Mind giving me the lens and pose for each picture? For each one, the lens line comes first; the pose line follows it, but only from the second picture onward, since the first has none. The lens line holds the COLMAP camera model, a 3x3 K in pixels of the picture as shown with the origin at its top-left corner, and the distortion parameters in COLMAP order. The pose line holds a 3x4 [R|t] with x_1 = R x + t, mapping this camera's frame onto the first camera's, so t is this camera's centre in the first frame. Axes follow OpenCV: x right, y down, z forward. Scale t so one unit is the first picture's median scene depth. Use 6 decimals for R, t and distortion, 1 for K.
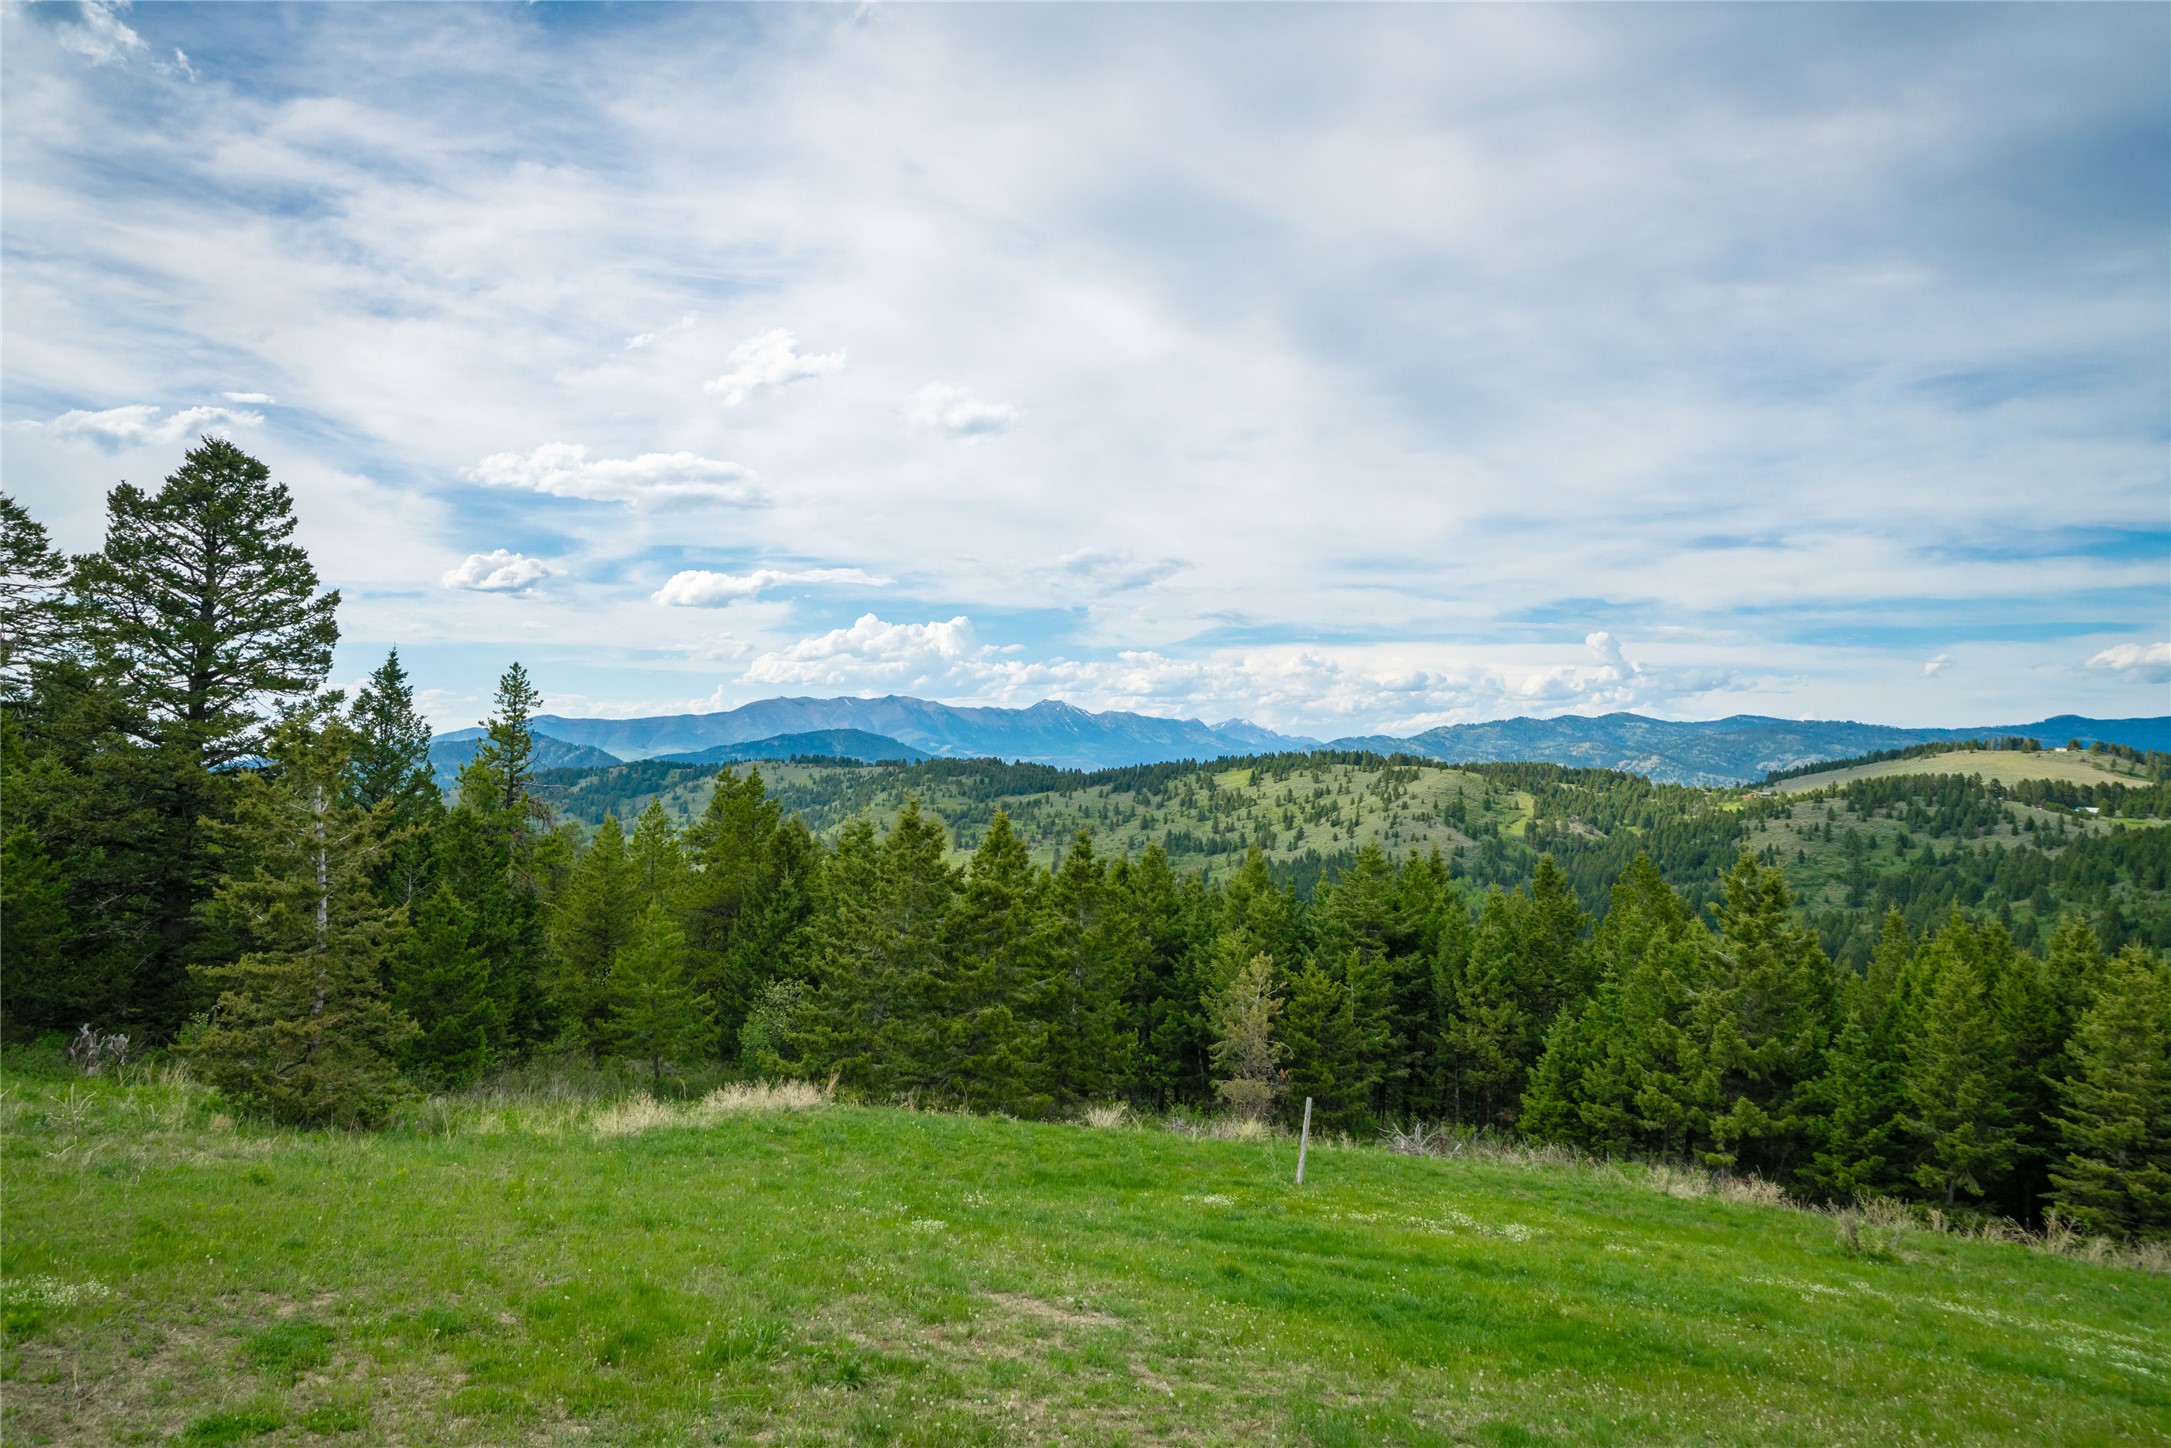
lens RADIAL K [[1486.9, 0, 1085.5], [0, 1486.9, 724.0], [0, 0, 1]] dist [0.005844, 0.000962]
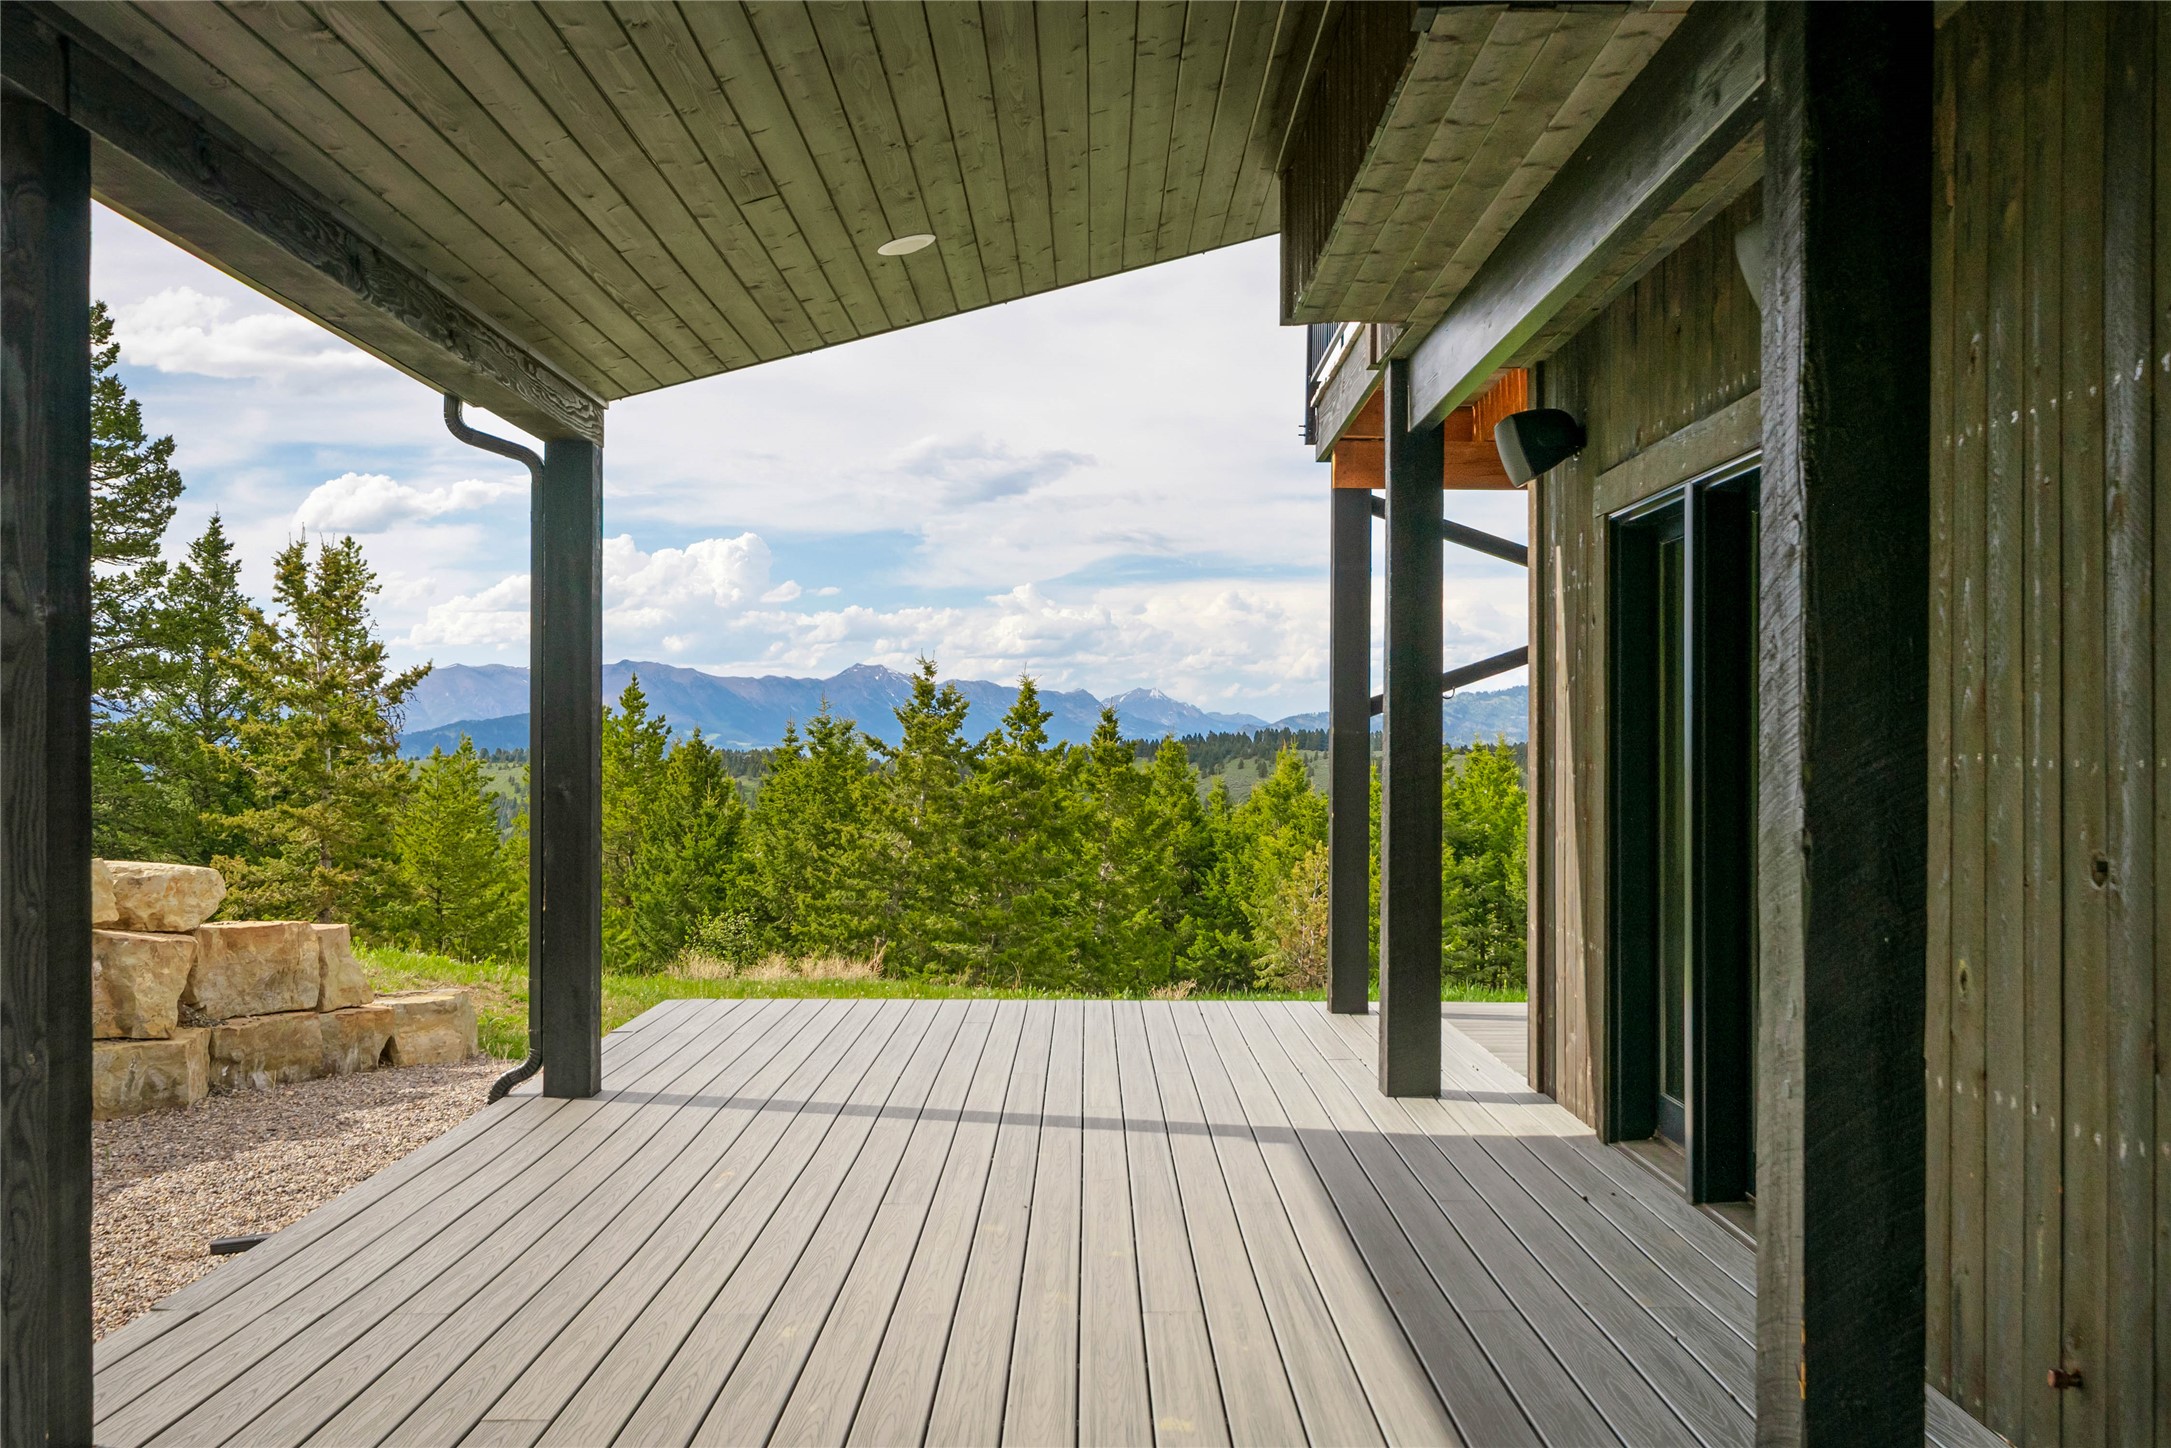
lens RADIAL K [[2157.5, 0, 1085.5], [0, 2157.5, 724.0], [0, 0, 1]] dist [0.020732, 0.023641]
pose [[0.997228, -0.010624, 0.073649, -0.095598], [0.009728, 0.999875, 0.012504, 0.058057], [-0.073773, -0.011752, 0.997206, -0.216148]]
